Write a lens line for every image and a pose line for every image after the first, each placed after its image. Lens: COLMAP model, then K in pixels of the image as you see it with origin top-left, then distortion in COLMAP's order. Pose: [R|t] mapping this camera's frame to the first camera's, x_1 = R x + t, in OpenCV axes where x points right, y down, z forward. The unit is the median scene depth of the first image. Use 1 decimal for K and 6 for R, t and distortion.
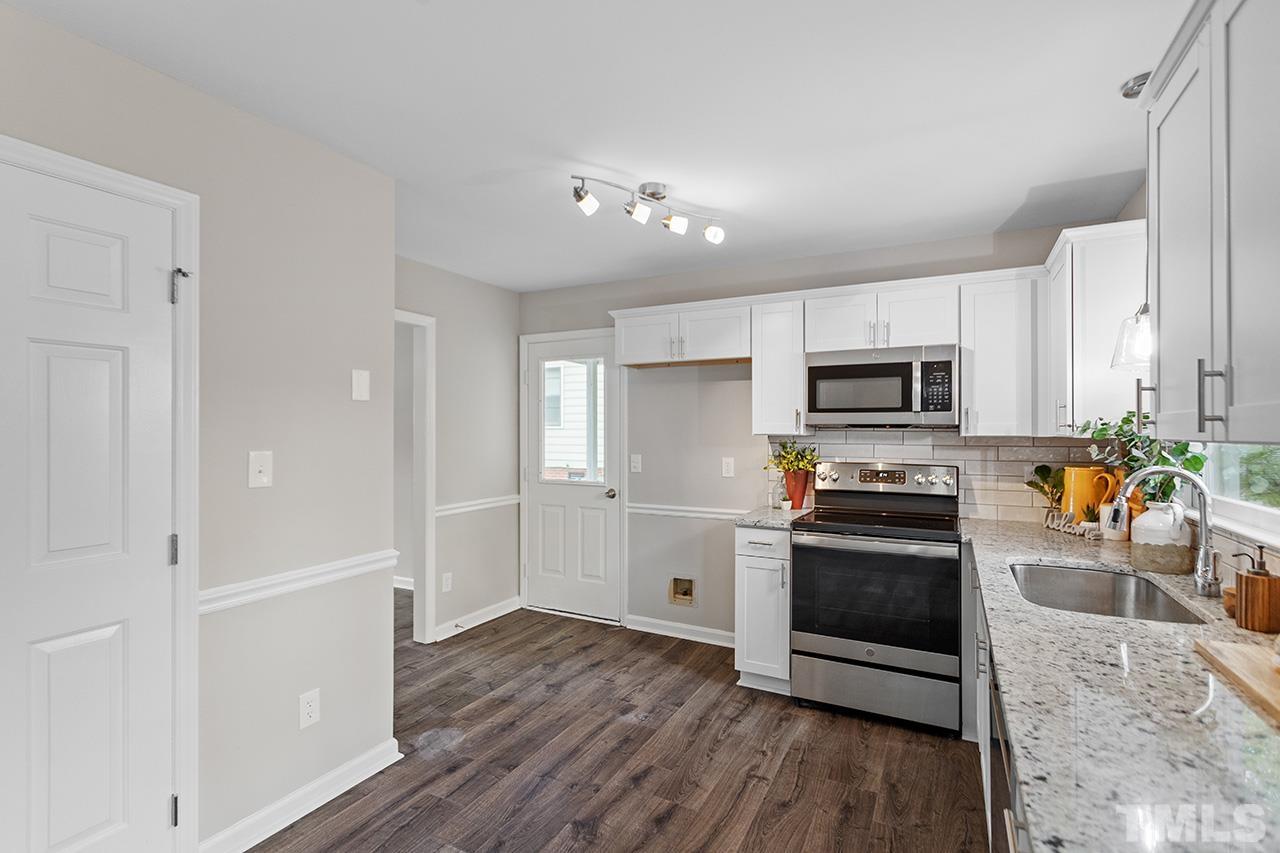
lens RADIAL K [[603.7, 0, 638.7], [0, 603.7, 428.4], [0, 0, 1]] dist [0.013161, 0.000893]
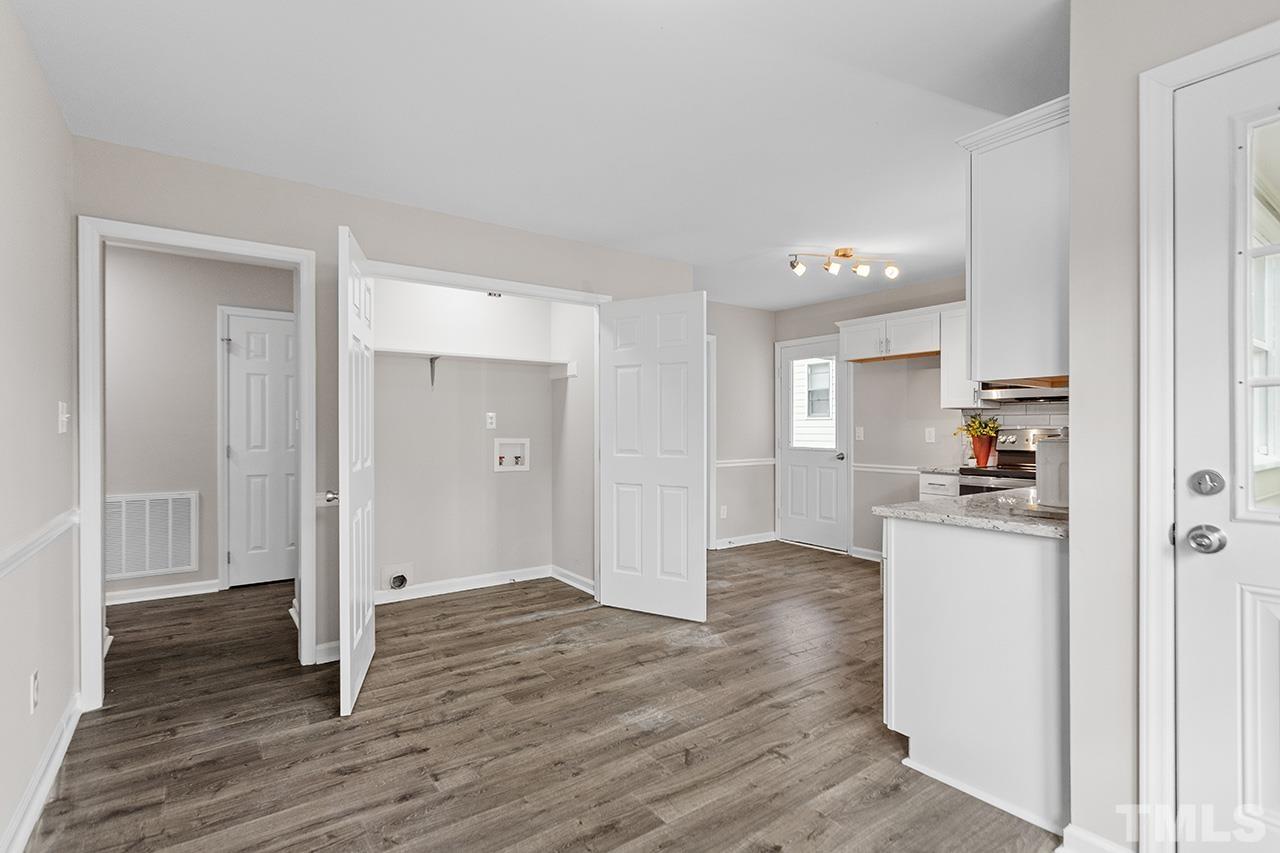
lens RADIAL K [[603.7, 0, 637.7], [0, 603.7, 427.4], [0, 0, 1]] dist [0.013161, 0.000893]
pose [[0.894851, 0.001164, -0.446363, 0.175742], [-0.000164, 0.999997, 0.002279, 0.046879], [0.446365, -0.001966, 0.894849, -0.474815]]
